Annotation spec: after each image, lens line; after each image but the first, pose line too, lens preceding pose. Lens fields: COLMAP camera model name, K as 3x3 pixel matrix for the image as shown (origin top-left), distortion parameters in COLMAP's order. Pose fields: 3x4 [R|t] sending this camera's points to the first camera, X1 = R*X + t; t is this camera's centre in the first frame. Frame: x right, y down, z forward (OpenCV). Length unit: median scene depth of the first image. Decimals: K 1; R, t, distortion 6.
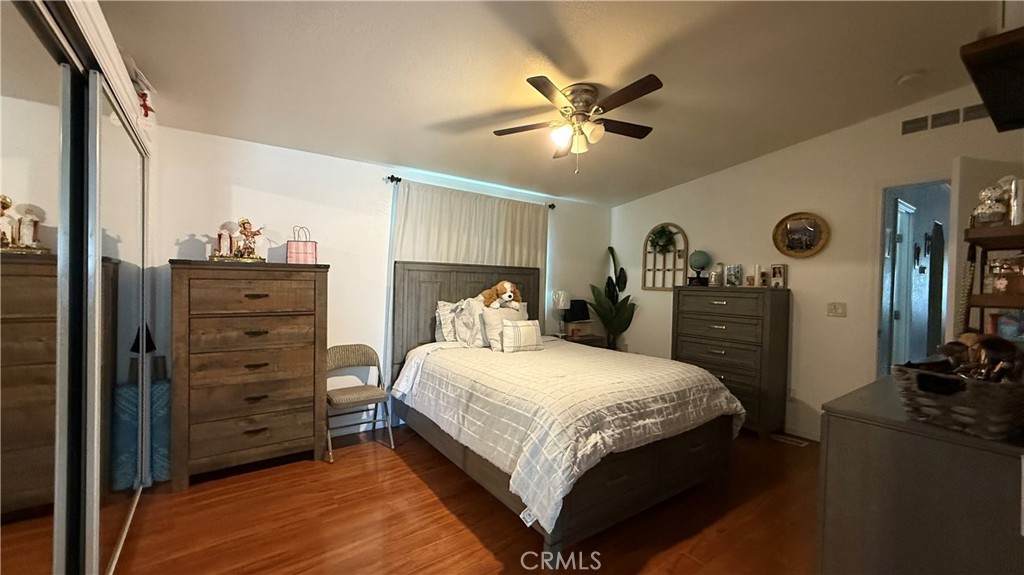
lens RADIAL K [[407.8, 0, 512.0], [0, 407.8, 287.5], [0, 0, 1]] dist [0.001062, 0.000018]
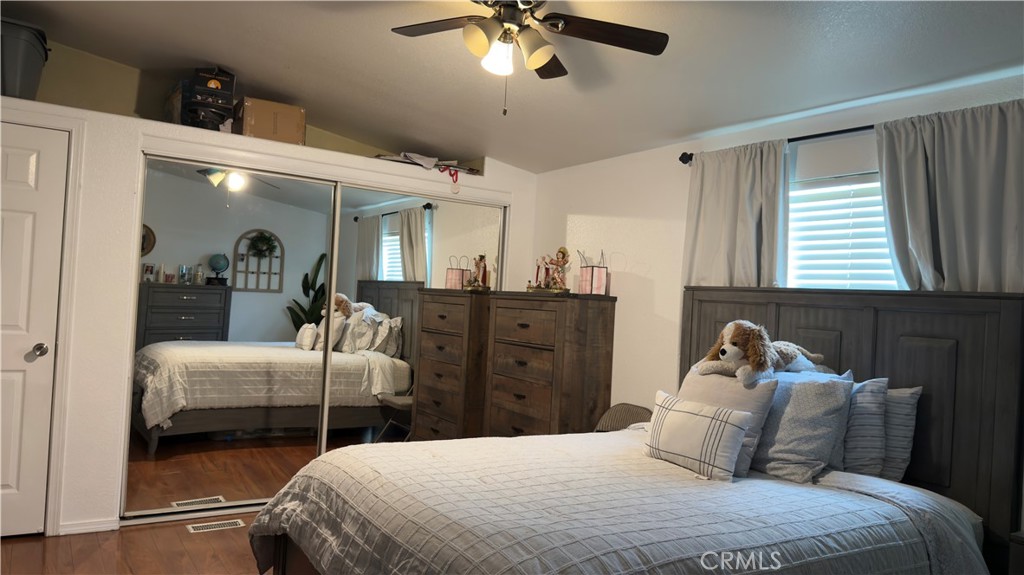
lens RADIAL K [[737.1, 0, 512.0], [0, 737.1, 287.5], [0, 0, 1]] dist [0.116533, -0.001418]
pose [[-0.076102, -0.040192, -0.996290, 1.156836], [-0.071048, 0.996866, -0.034789, -0.006943], [0.994566, 0.068137, -0.078719, 1.096522]]
